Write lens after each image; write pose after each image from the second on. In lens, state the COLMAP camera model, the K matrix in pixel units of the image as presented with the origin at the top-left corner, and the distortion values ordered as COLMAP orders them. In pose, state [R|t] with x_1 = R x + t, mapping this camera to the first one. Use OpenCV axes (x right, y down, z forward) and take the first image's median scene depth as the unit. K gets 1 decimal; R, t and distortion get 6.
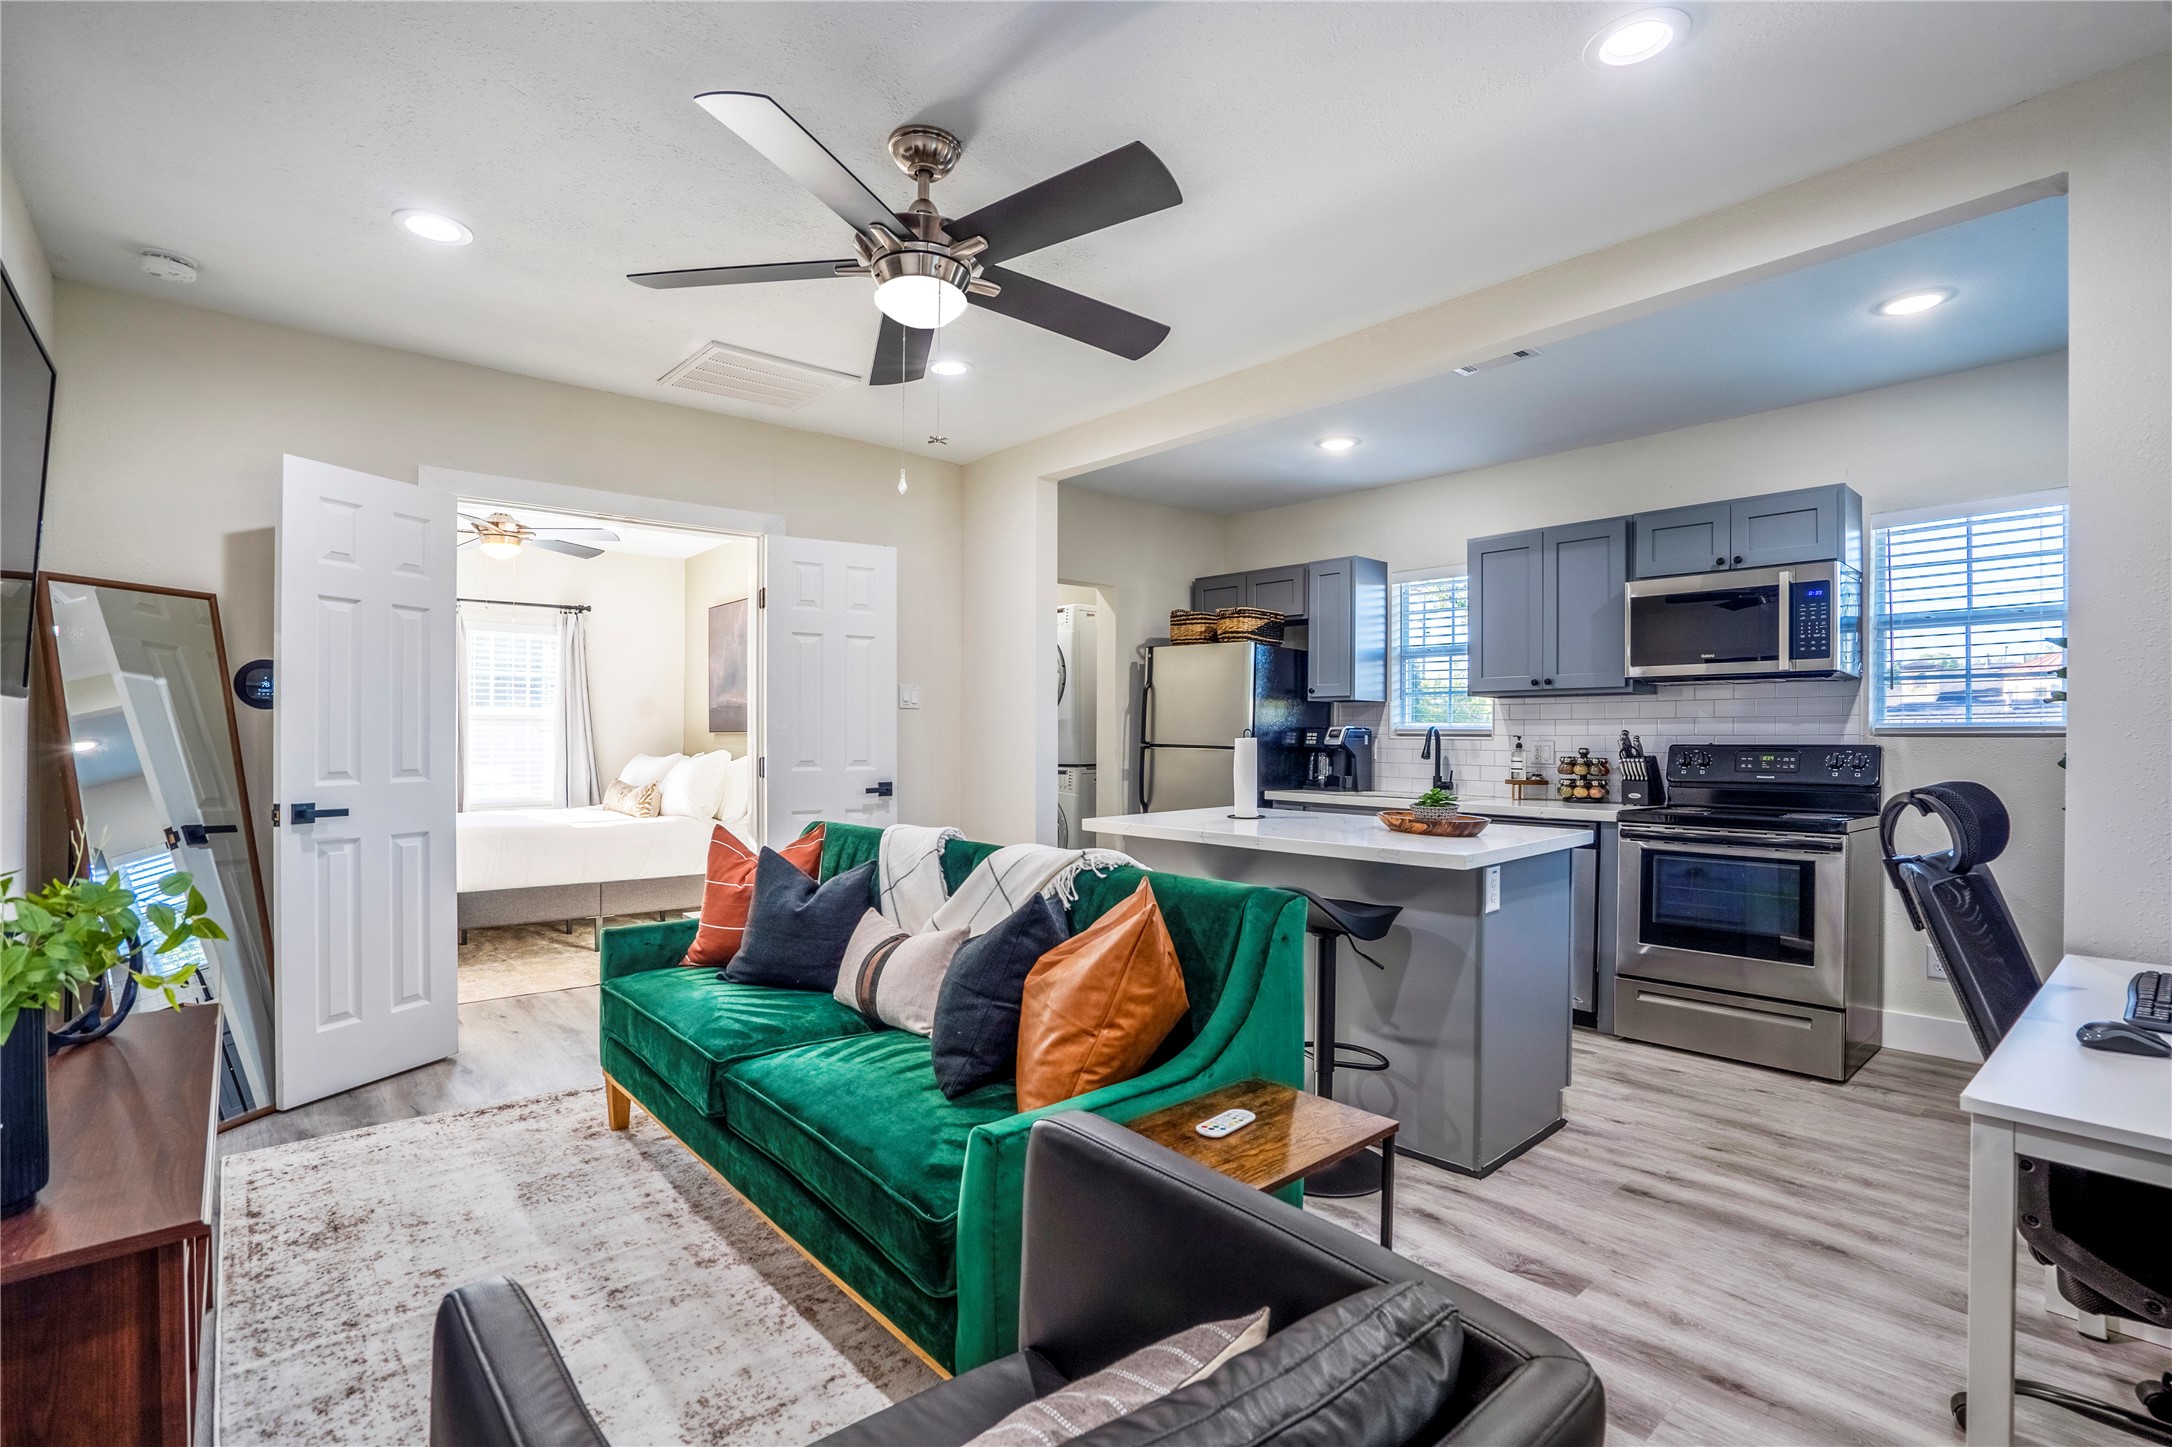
lens RADIAL K [[1035.7, 0, 1119.5], [0, 1035.7, 741.5], [0, 0, 1]] dist [0.002034, 0.000678]
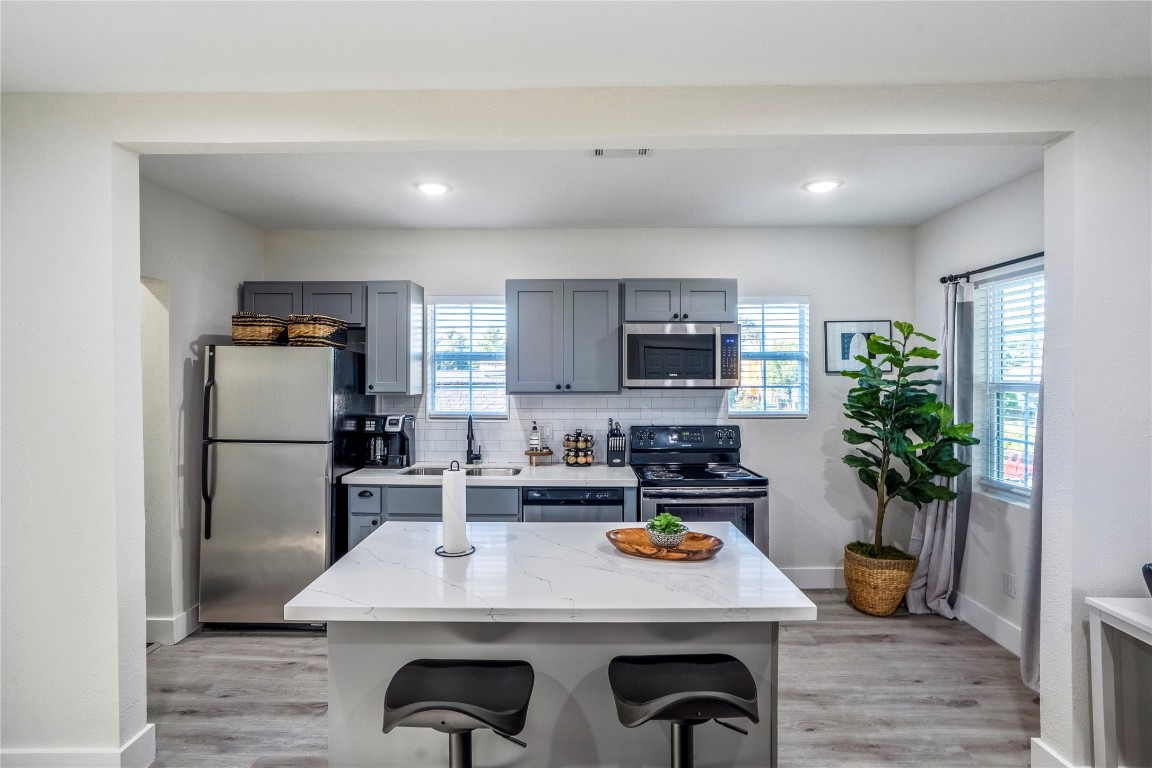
lens RADIAL K [[559.1, 0, 575.2], [0, 559.1, 376.3], [0, 0, 1]] dist [-0.053356, 0.038613]
pose [[0.695421, -0.006656, 0.718572, -0.147786], [0.006929, 0.999973, 0.002557, -0.078494], [-0.718570, 0.003201, 0.695448, 0.480092]]
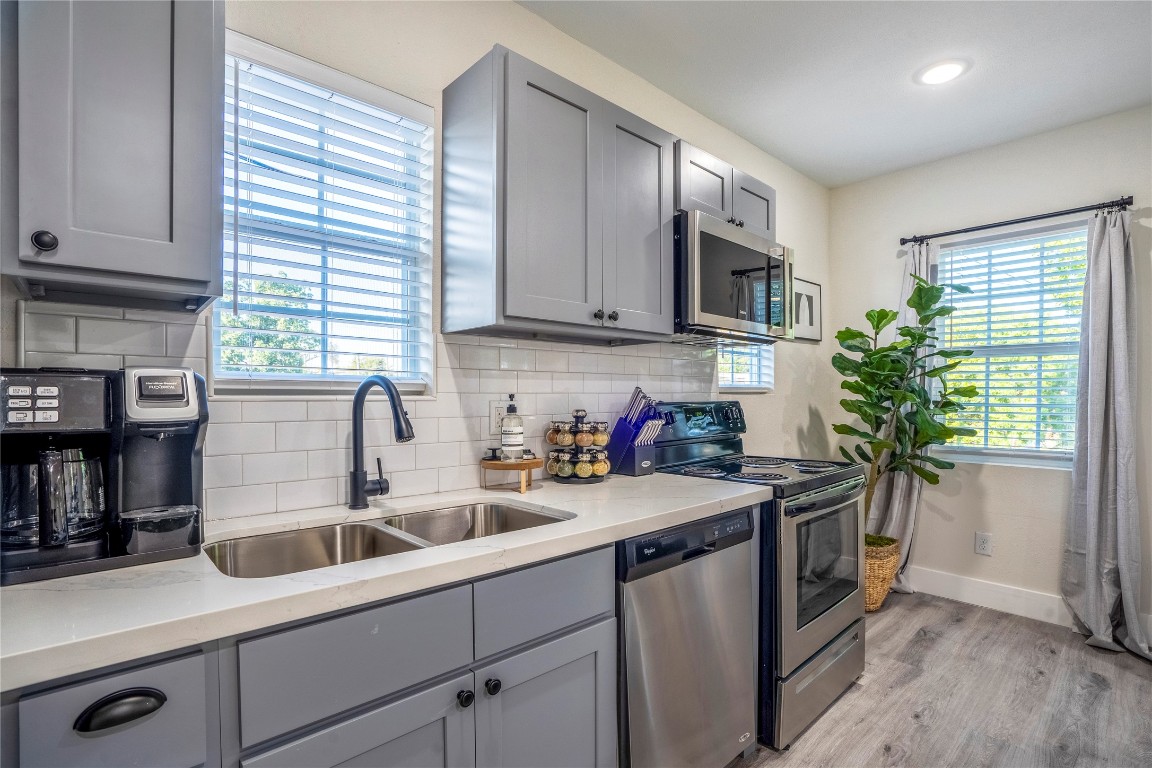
lens RADIAL K [[551.8, 0, 581.3], [0, 551.8, 396.0], [0, 0, 1]] dist [-0.054287, 0.019534]
pose [[-0.009659, -0.007855, 0.999922, 0.045714], [0.004769, 0.999957, 0.007901, -0.007569], [-0.999942, 0.004845, -0.009621, 1.090840]]
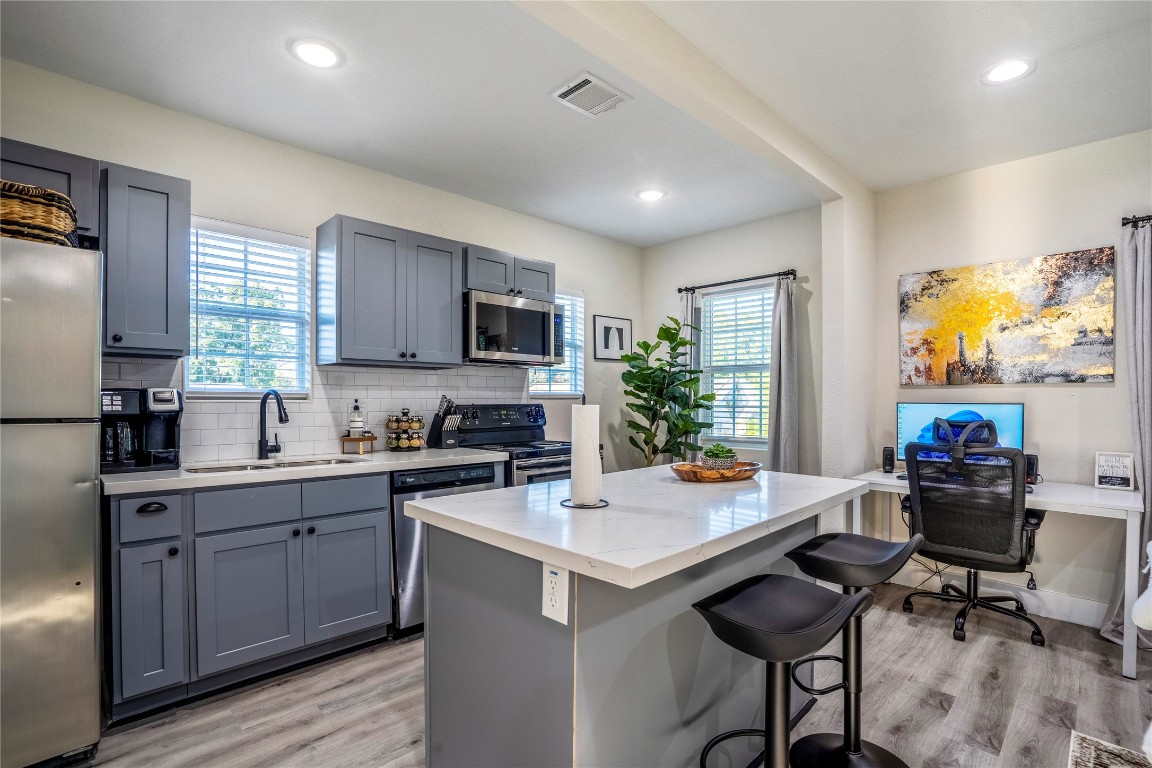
lens RADIAL K [[549.6, 0, 573.9], [0, 549.6, 402.5], [0, 0, 1]] dist [-0.048378, 0.019188]
pose [[-0.033978, -0.008031, 0.999390, -0.259982], [0.006193, 0.999947, 0.008246, -0.006052], [-0.999403, 0.006470, -0.033927, 0.884914]]
